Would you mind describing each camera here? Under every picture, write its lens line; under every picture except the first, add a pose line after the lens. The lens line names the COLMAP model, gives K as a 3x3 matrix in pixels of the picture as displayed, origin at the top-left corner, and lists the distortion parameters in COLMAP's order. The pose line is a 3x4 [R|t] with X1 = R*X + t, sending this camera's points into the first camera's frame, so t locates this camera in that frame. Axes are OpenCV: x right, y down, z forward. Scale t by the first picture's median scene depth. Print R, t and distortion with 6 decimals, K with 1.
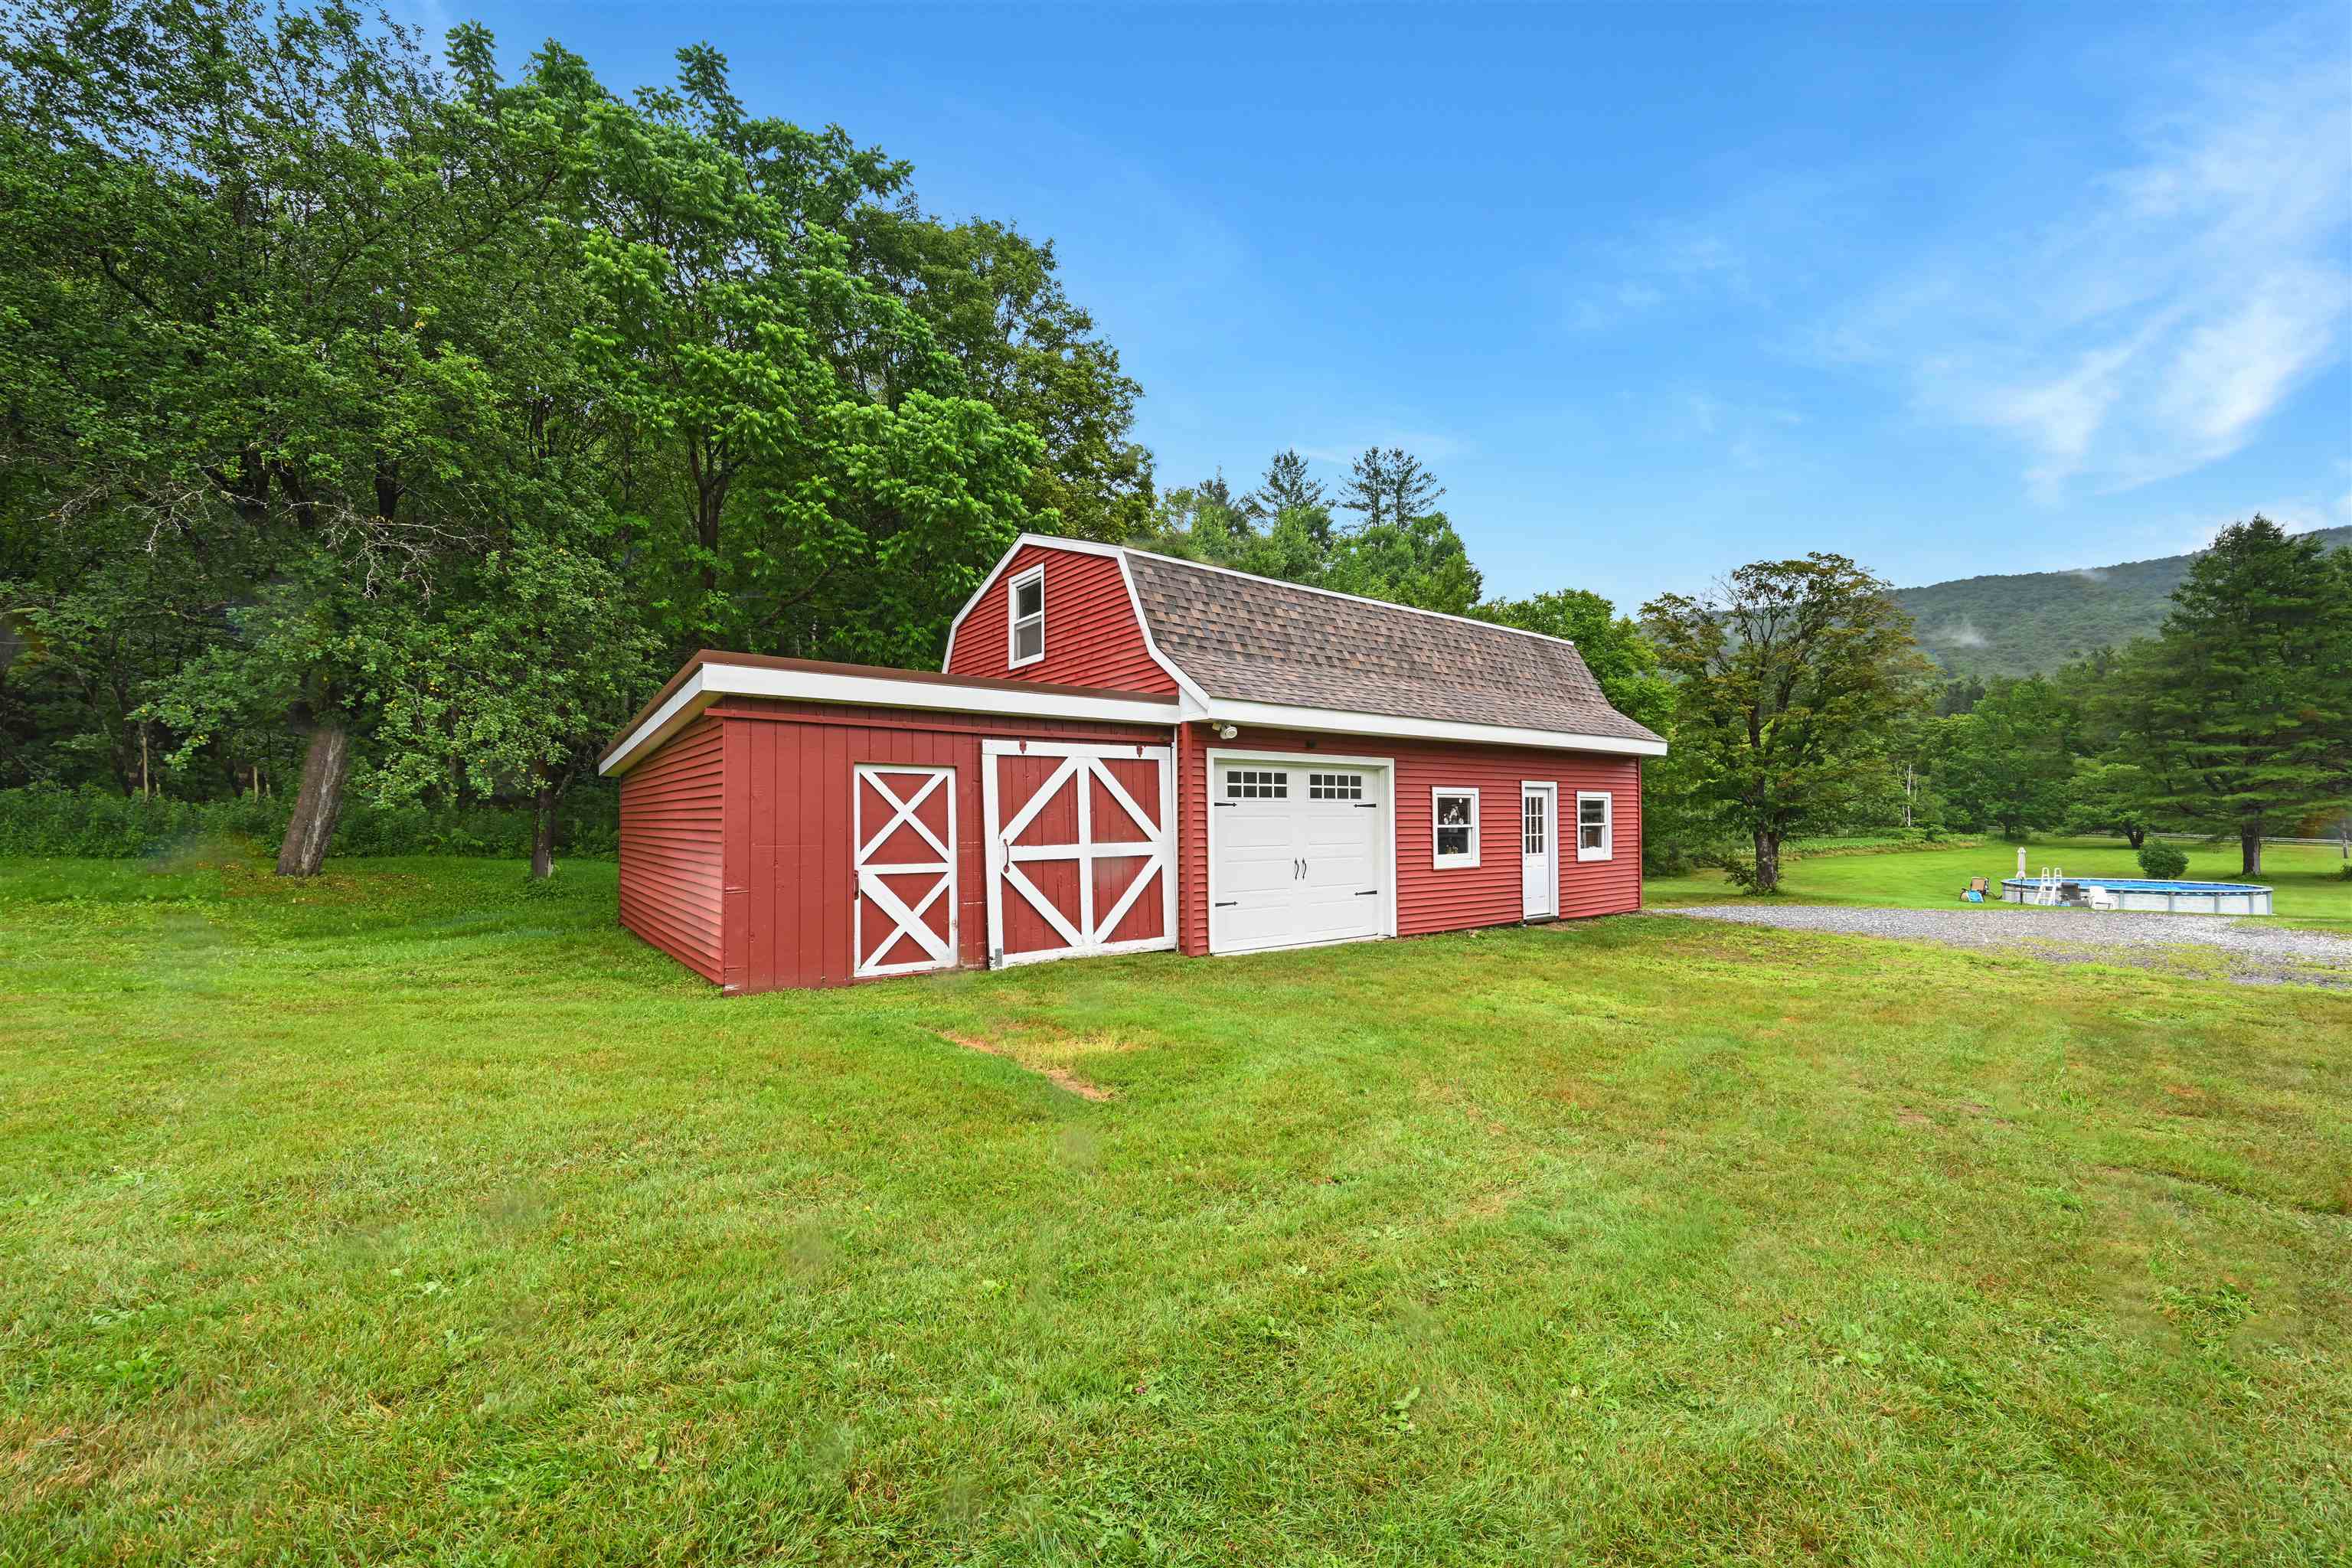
lens RADIAL K [[946.1, 0, 1176.9], [0, 946.1, 826.3], [0, 0, 1]] dist [-0.002500, -0.000732]
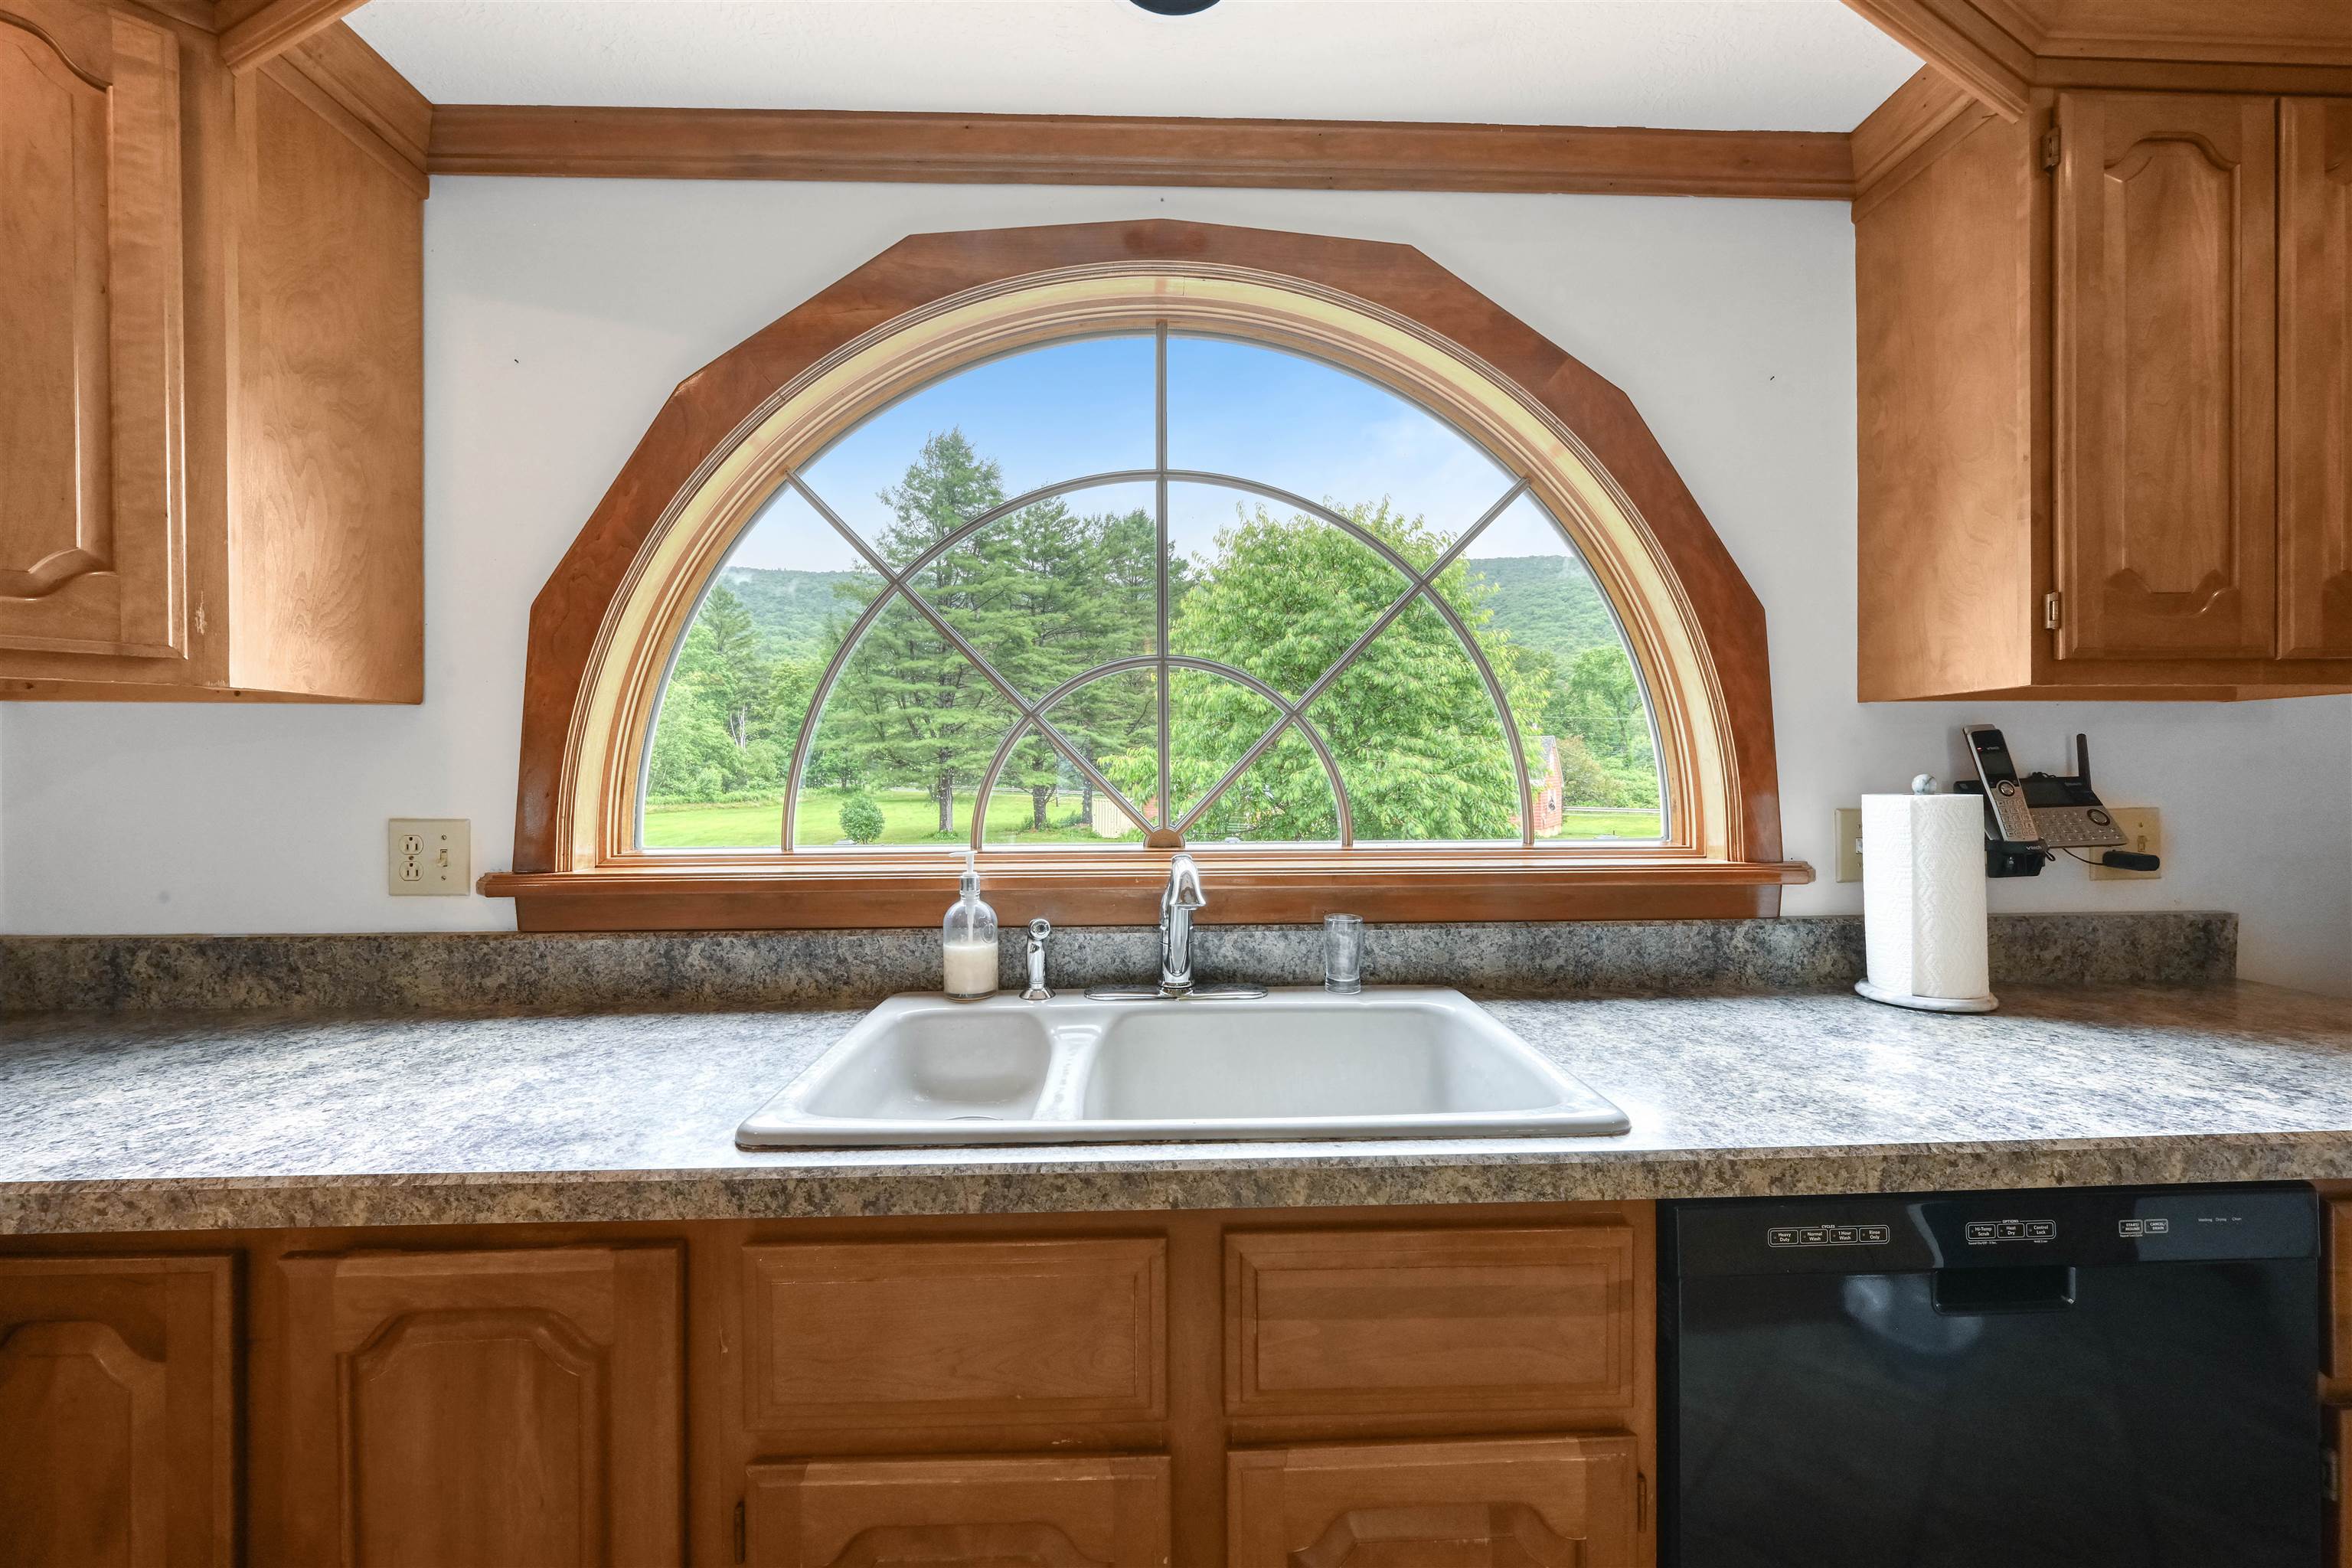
lens RADIAL K [[951.6, 0, 1181.9], [0, 951.6, 785.4], [0, 0, 1]] dist [-0.002213, -0.000418]
pose [[0.565989, -0.004685, 0.824399, 0.352898], [0.001259, 0.999988, 0.004818, 0.002394], [-0.824412, -0.001688, 0.565988, 0.205287]]
